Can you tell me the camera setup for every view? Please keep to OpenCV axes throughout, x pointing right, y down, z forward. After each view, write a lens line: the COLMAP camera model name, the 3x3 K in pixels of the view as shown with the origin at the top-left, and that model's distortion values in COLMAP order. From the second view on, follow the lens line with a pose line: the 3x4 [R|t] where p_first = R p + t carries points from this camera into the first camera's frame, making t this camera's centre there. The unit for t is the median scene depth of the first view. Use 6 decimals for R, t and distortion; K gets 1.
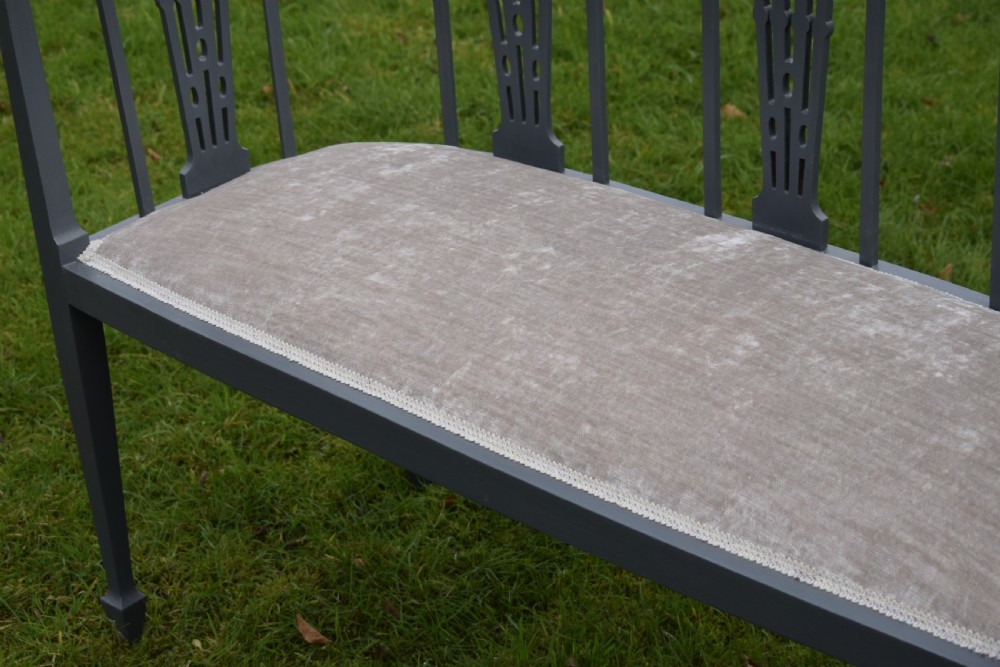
lens RADIAL K [[2217.5, 0, 500.0], [0, 2217.5, 333.5], [0, 0, 1]] dist [-0.028161, 0.108768]
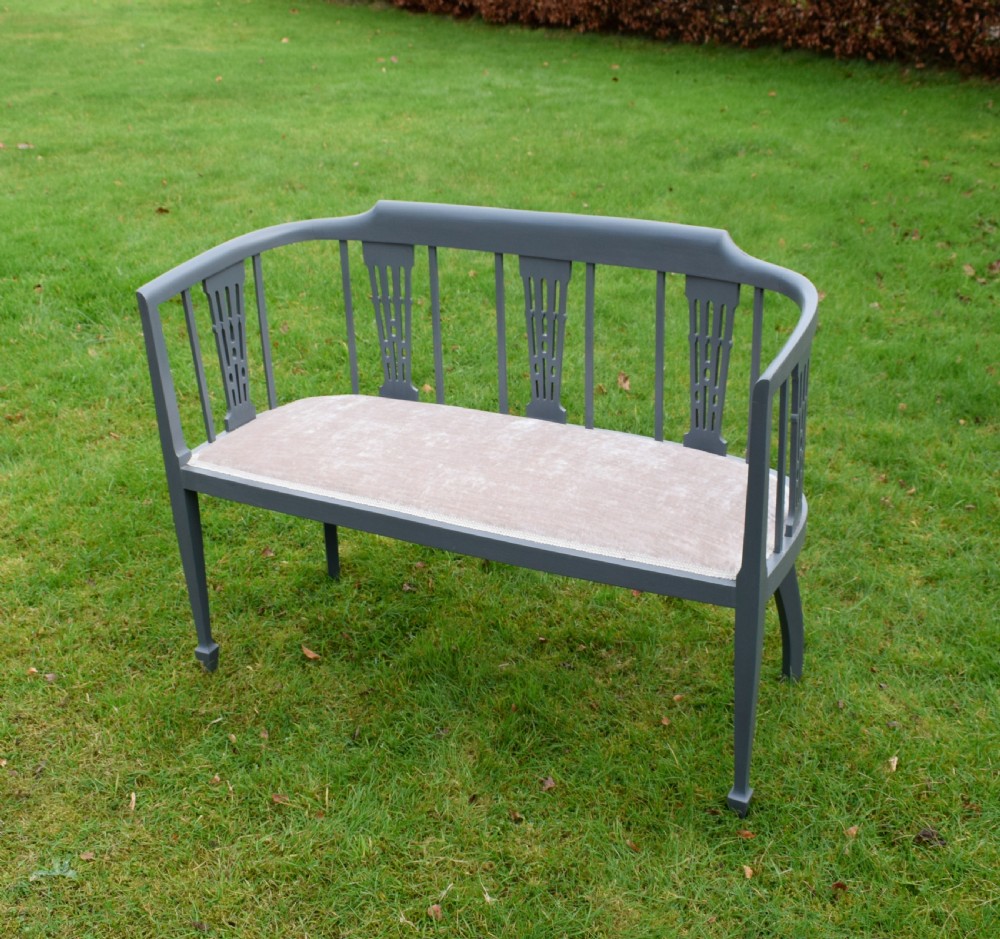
lens RADIAL K [[1304.3, 0, 477.3], [0, 1304.3, 487.4], [0, 0, 1]] dist [-0.019558, 0.004271]
pose [[0.961258, -0.090381, 0.260412, -0.231603], [0.105396, 0.993445, -0.044255, 0.058605], [-0.254705, 0.069987, 0.964483, -0.134402]]
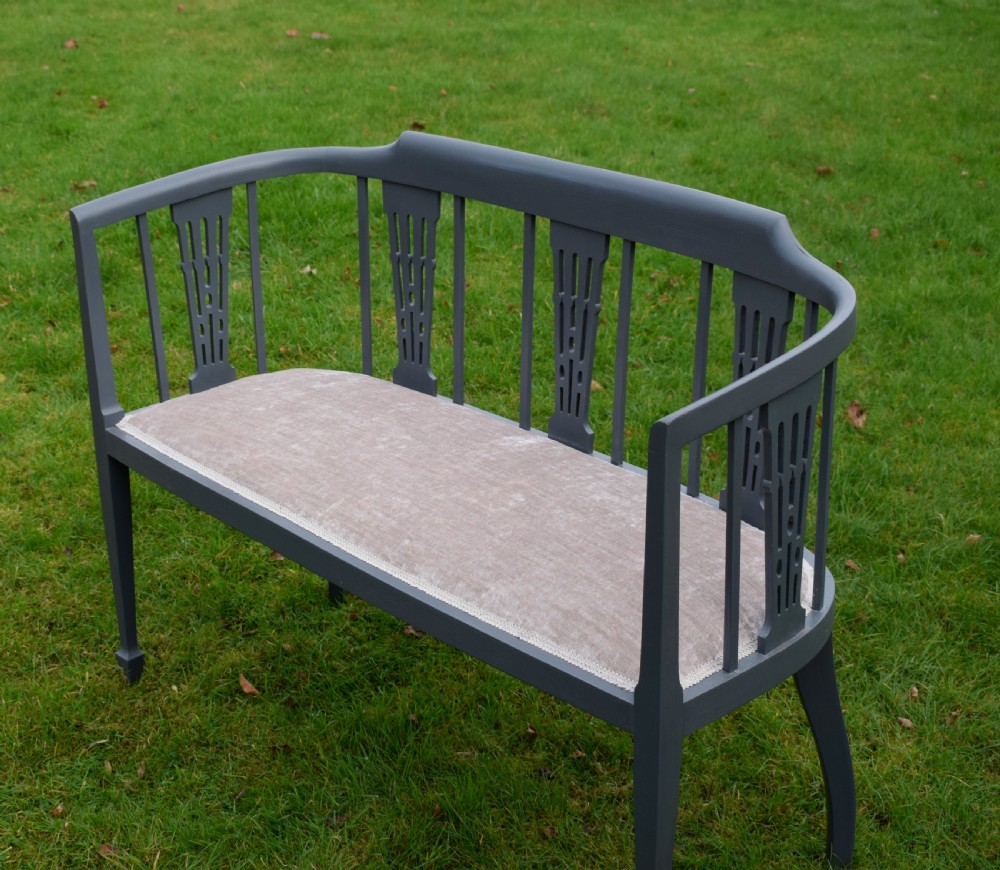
lens RADIAL K [[1677.8, 0, 372.9], [0, 1677.8, 439.3], [0, 0, 1]] dist [-0.024094, -0.006440]
pose [[0.993342, 0.075511, -0.087010, 0.088347], [-0.082547, 0.993345, -0.080328, 0.052987], [0.080365, 0.086975, 0.992964, -0.150966]]
